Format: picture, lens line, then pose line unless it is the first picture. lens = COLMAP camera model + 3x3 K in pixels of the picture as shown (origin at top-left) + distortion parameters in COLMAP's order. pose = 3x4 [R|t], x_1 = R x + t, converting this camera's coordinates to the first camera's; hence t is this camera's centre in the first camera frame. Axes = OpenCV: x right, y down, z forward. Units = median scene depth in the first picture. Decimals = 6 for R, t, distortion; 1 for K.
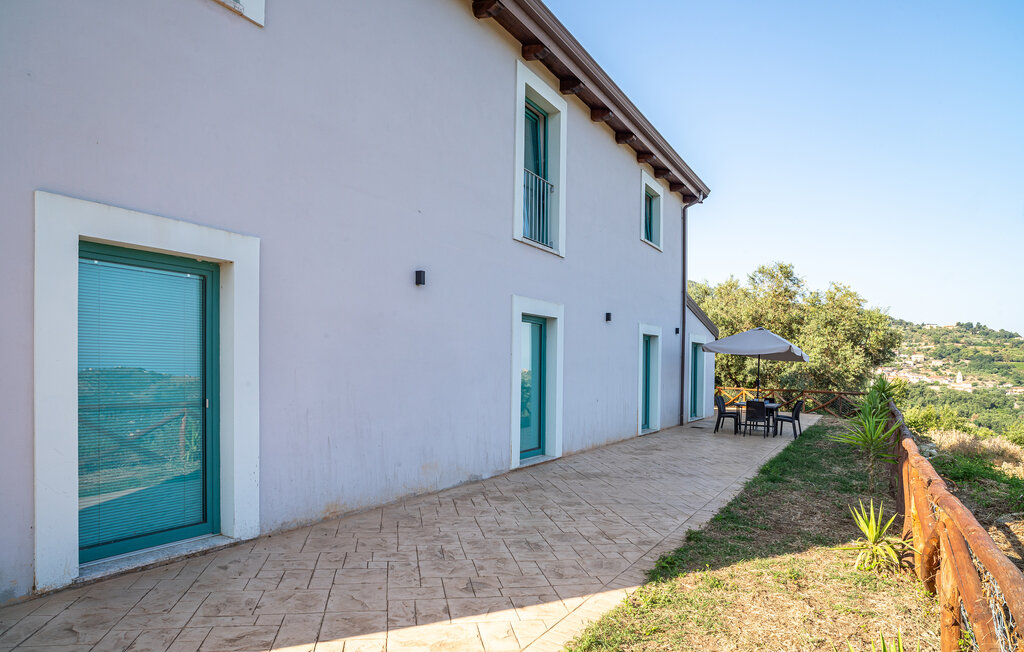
lens RADIAL K [[639.7, 0, 511.7], [0, 639.7, 355.7], [0, 0, 1]] dist [0.001669, -0.000136]
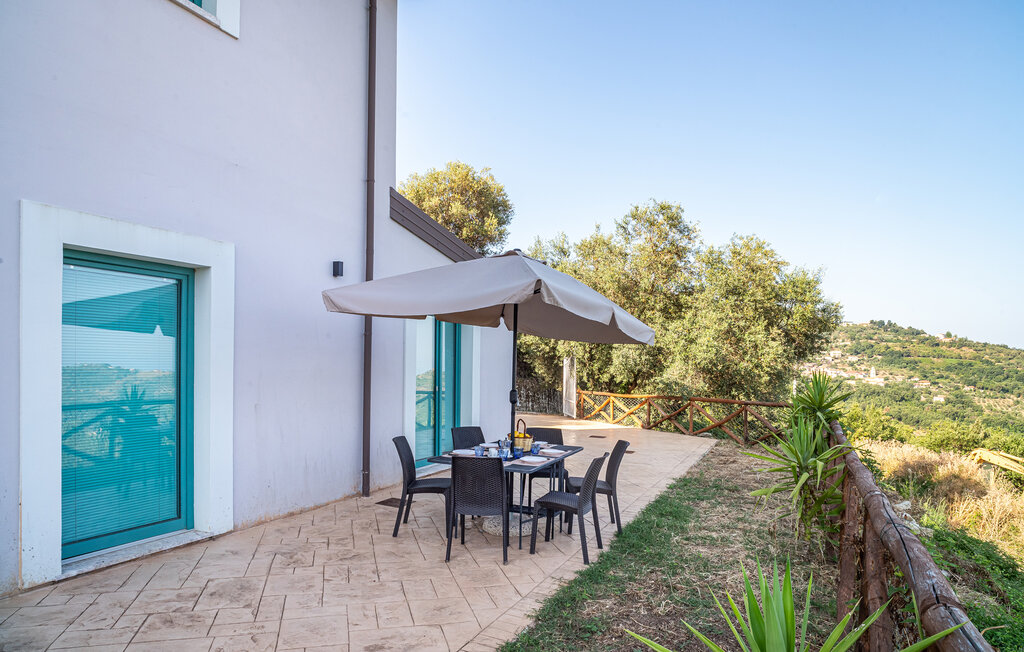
lens RADIAL K [[607.8, 0, 512.2], [0, 607.8, 357.9], [0, 0, 1]] dist [-0.024644, 0.000551]
pose [[0.997088, -0.003975, 0.076152, 0.213255], [0.003451, 0.999969, 0.007014, 0.009377], [-0.076177, -0.006731, 0.997072, 0.381614]]
